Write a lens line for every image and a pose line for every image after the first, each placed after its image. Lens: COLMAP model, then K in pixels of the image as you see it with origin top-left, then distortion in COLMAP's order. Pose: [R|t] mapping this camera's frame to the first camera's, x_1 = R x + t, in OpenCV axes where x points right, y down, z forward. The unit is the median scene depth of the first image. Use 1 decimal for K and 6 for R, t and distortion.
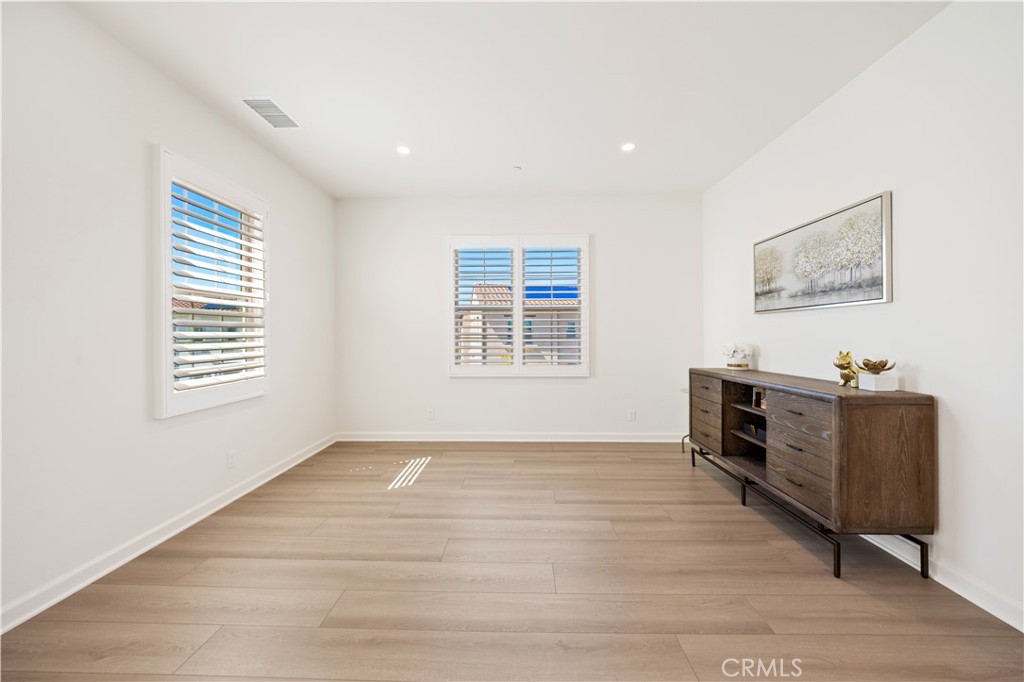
lens RADIAL K [[387.4, 0, 510.4], [0, 387.4, 337.9], [0, 0, 1]] dist [-0.000392, -0.000095]
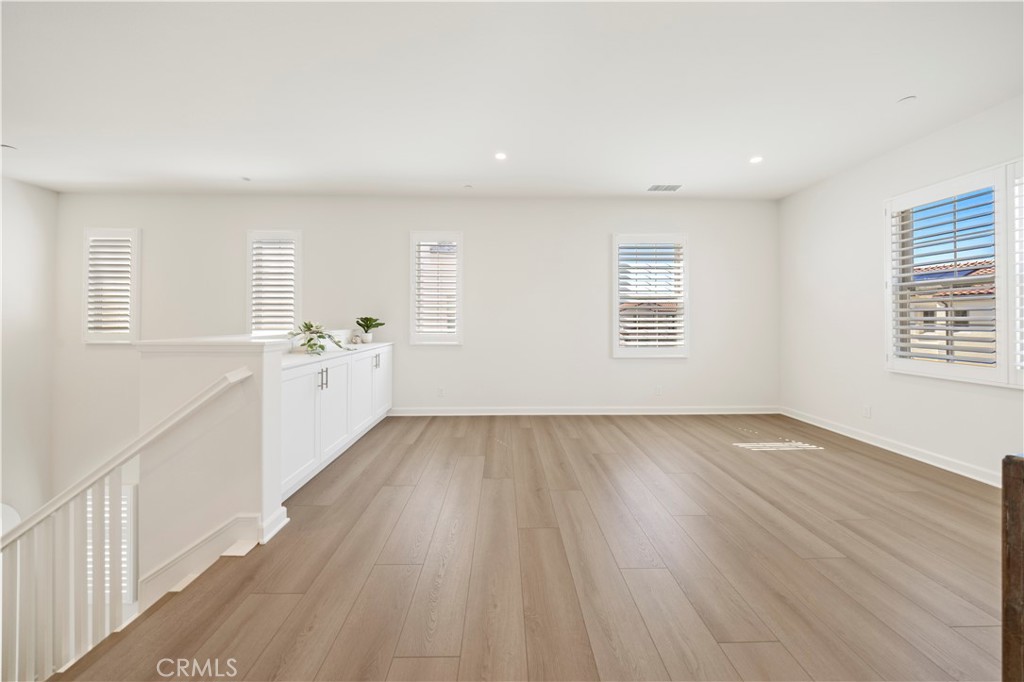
lens RADIAL K [[355.1, 0, 513.3], [0, 355.1, 319.0], [0, 0, 1]] dist [0.000229, 0.000003]
pose [[0.056419, -0.000978, -0.998407, 0.930430], [-0.011151, 0.999937, -0.001610, -0.000529], [0.998345, 0.011224, 0.056404, 0.281108]]
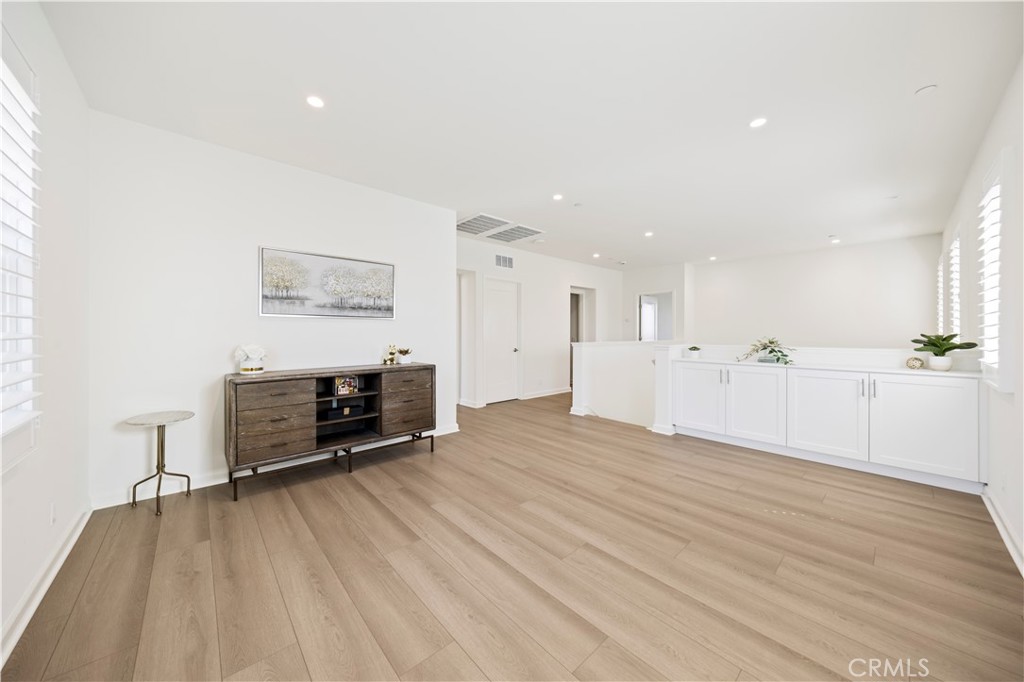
lens RADIAL K [[345.0, 0, 512.0], [0, 345.0, 341.0], [0, 0, 1]] dist [0.000439, 0.000006]
pose [[-0.695421, -0.011200, 0.718516, -0.601731], [0.006609, 0.999737, 0.021980, -0.015398], [-0.718573, 0.020034, -0.695163, 1.501256]]
